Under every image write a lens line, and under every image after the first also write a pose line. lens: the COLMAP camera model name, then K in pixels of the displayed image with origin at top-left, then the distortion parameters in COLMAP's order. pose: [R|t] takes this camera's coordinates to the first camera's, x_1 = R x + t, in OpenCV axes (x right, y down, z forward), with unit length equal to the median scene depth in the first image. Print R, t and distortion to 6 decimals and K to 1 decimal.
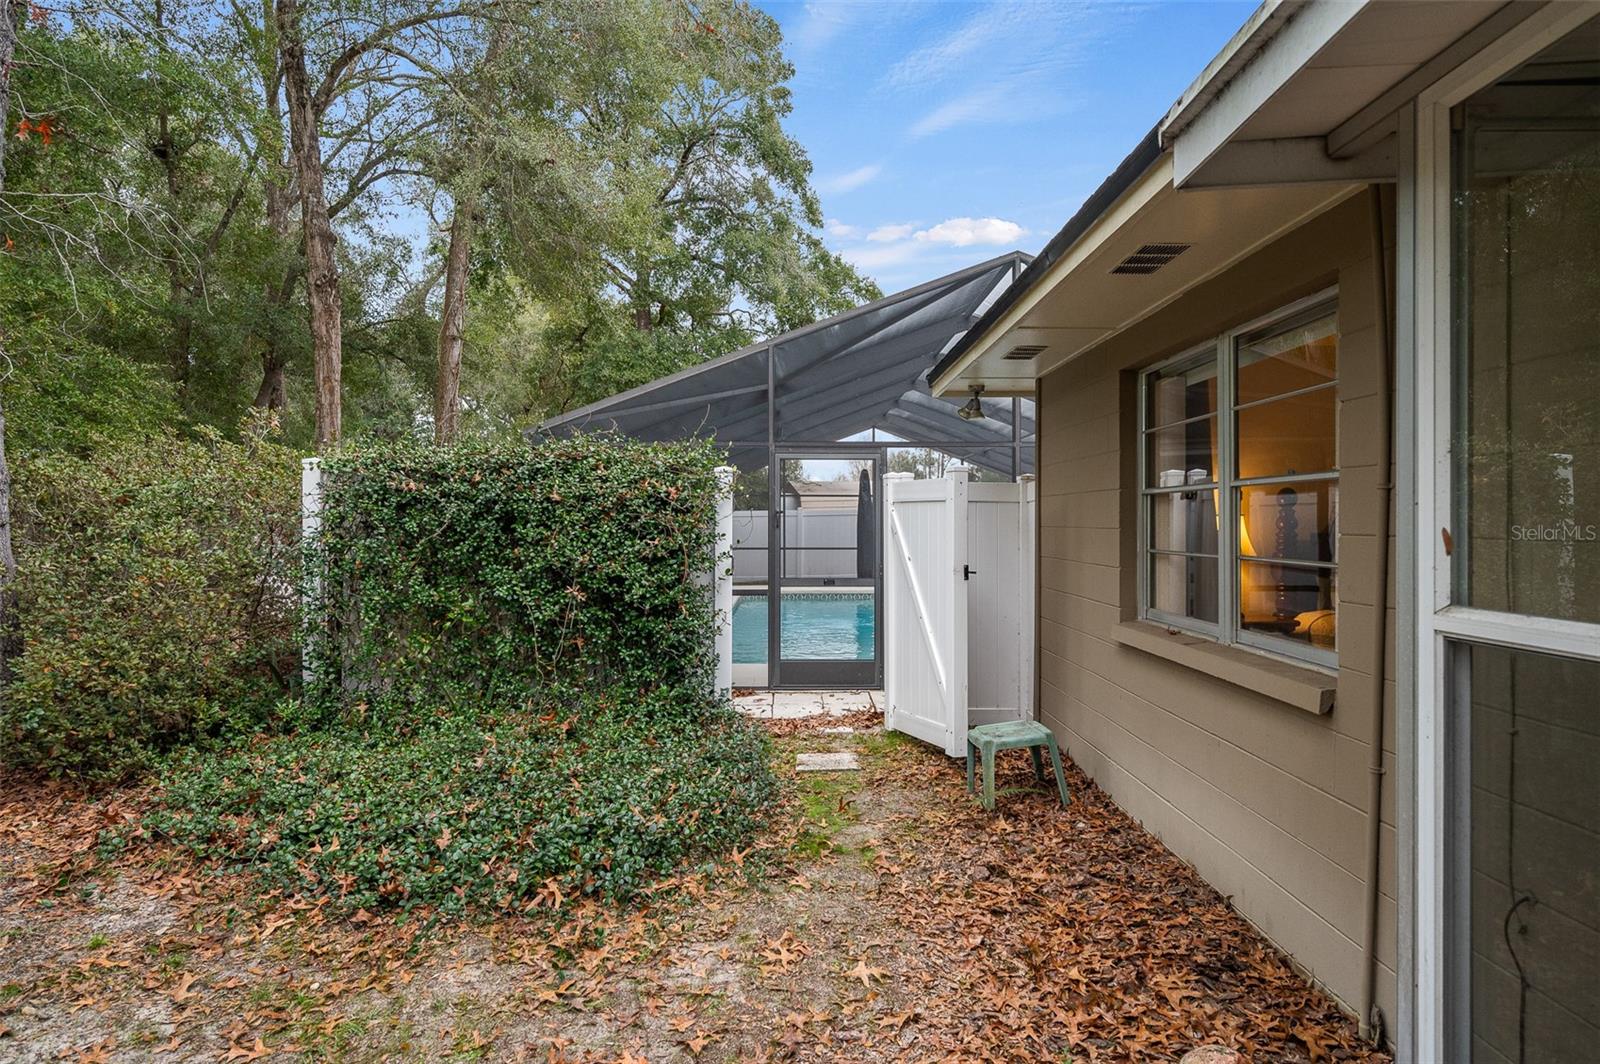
lens RADIAL K [[932.0, 0, 800.7], [0, 932.0, 532.6], [0, 0, 1]] dist [-0.005774, -0.000456]
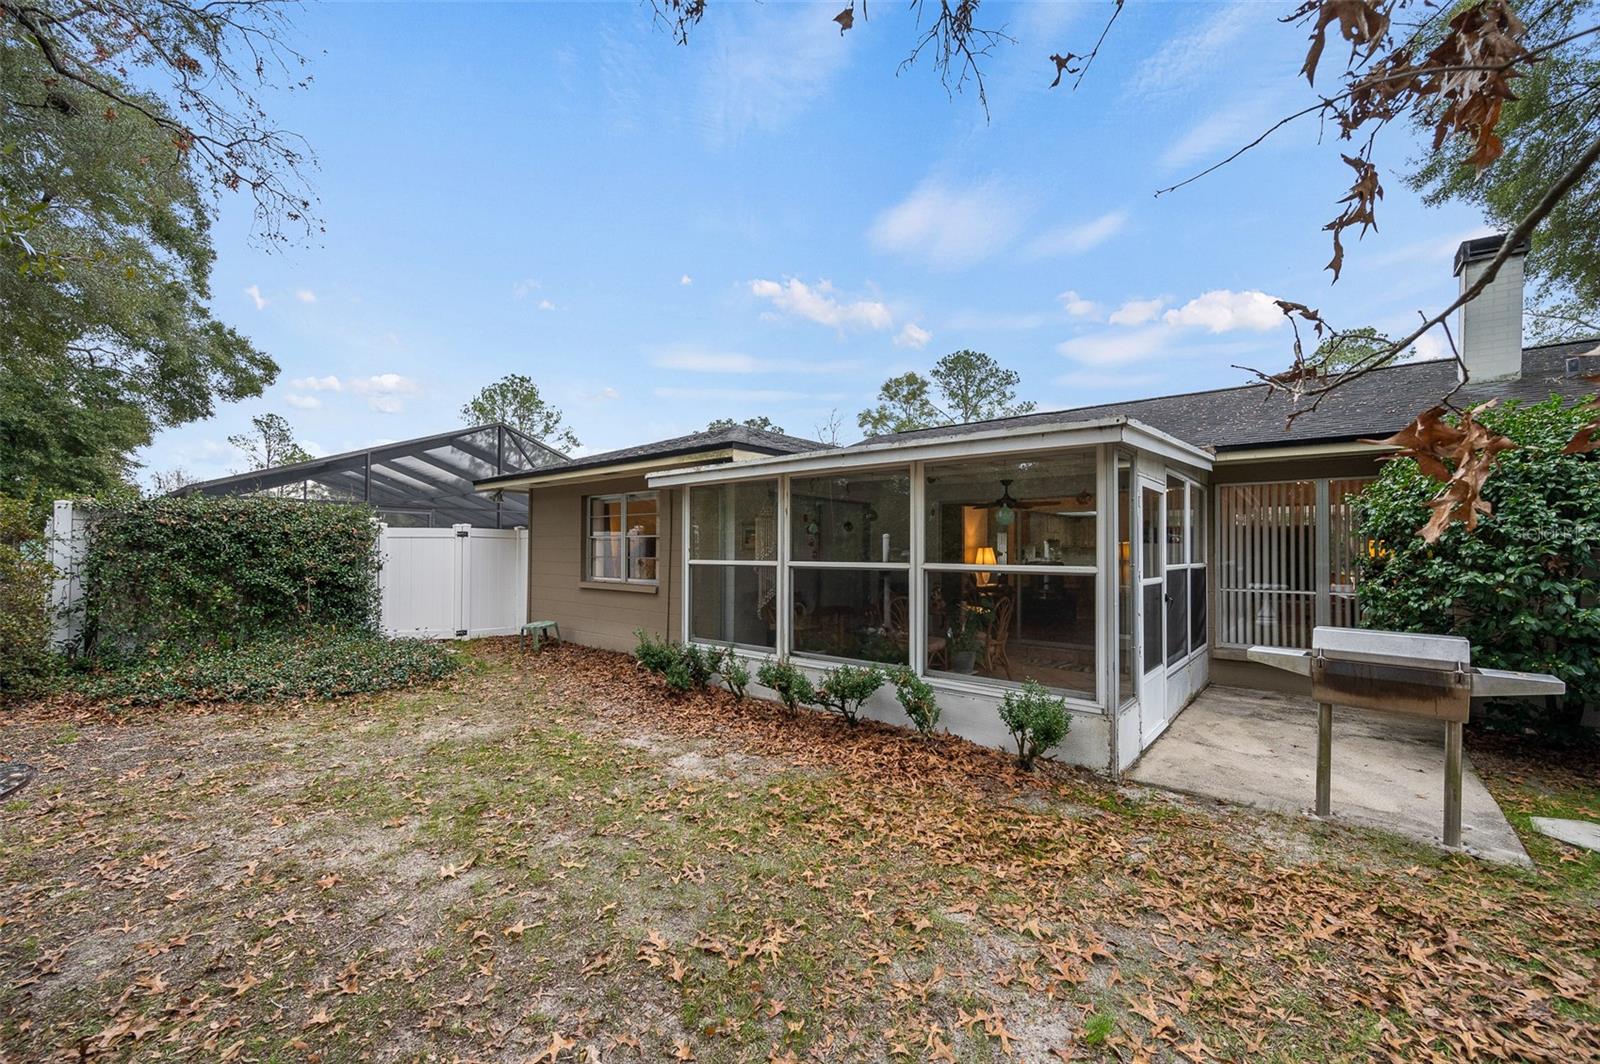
lens RADIAL K [[636.5, 0, 801.8], [0, 636.5, 538.8], [0, 0, 1]] dist [0.000382, 0.000170]
pose [[0.656271, 0.021125, 0.754229, -0.564739], [-0.000670, 0.999624, -0.027414, 0.012094], [-0.754525, 0.017486, 0.656039, -0.666555]]
